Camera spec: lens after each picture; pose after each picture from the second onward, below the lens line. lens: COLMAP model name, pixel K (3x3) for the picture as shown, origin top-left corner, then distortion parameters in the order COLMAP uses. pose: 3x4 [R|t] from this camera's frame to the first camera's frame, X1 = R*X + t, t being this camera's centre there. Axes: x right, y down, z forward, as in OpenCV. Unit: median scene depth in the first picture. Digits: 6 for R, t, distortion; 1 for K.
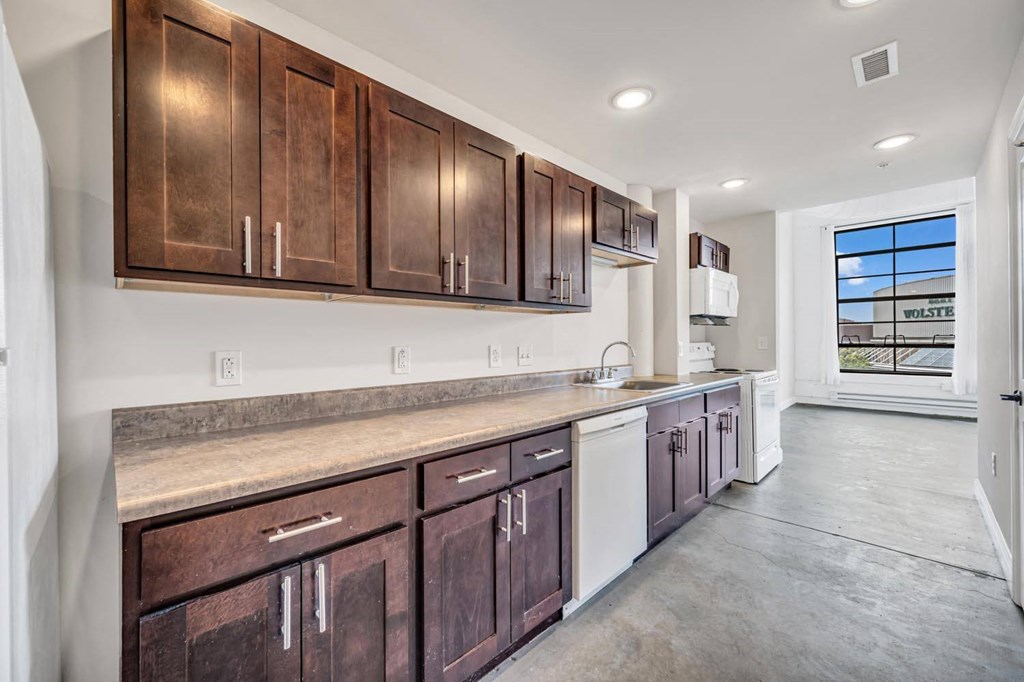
lens RADIAL K [[407.8, 0, 516.1], [0, 407.8, 343.3], [0, 0, 1]] dist [-0.001018, 0.000319]
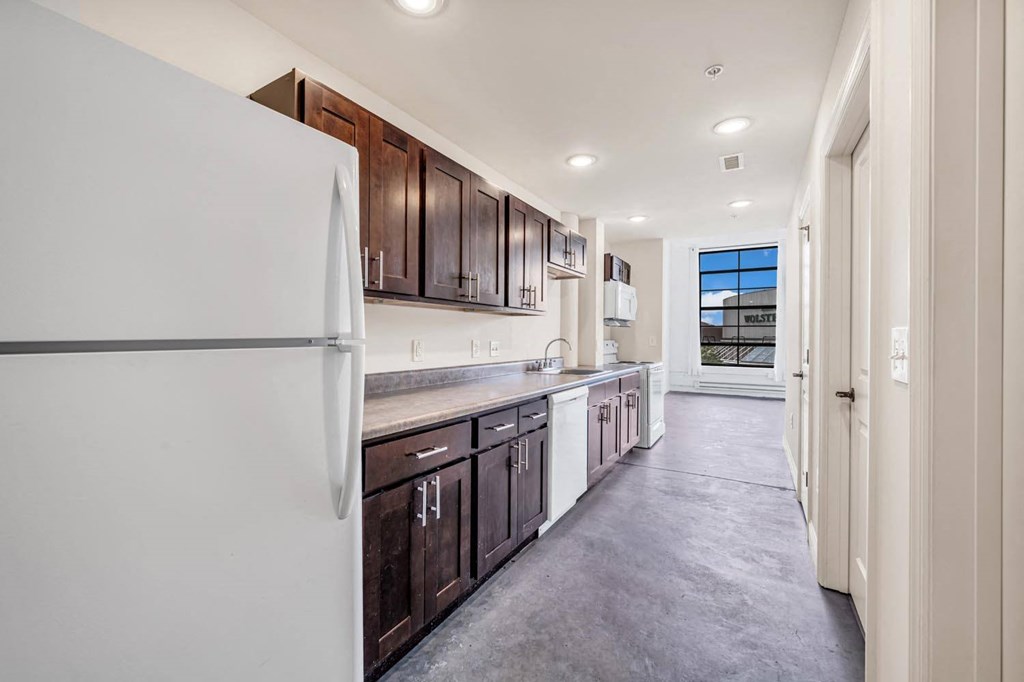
lens RADIAL K [[407.8, 0, 516.1], [0, 407.8, 343.3], [0, 0, 1]] dist [-0.001018, 0.000319]
pose [[0.968683, 0.008374, 0.248158, -0.194137], [-0.010065, 0.999934, 0.005545, 0.004942], [-0.248096, -0.007869, 0.968704, -0.202899]]
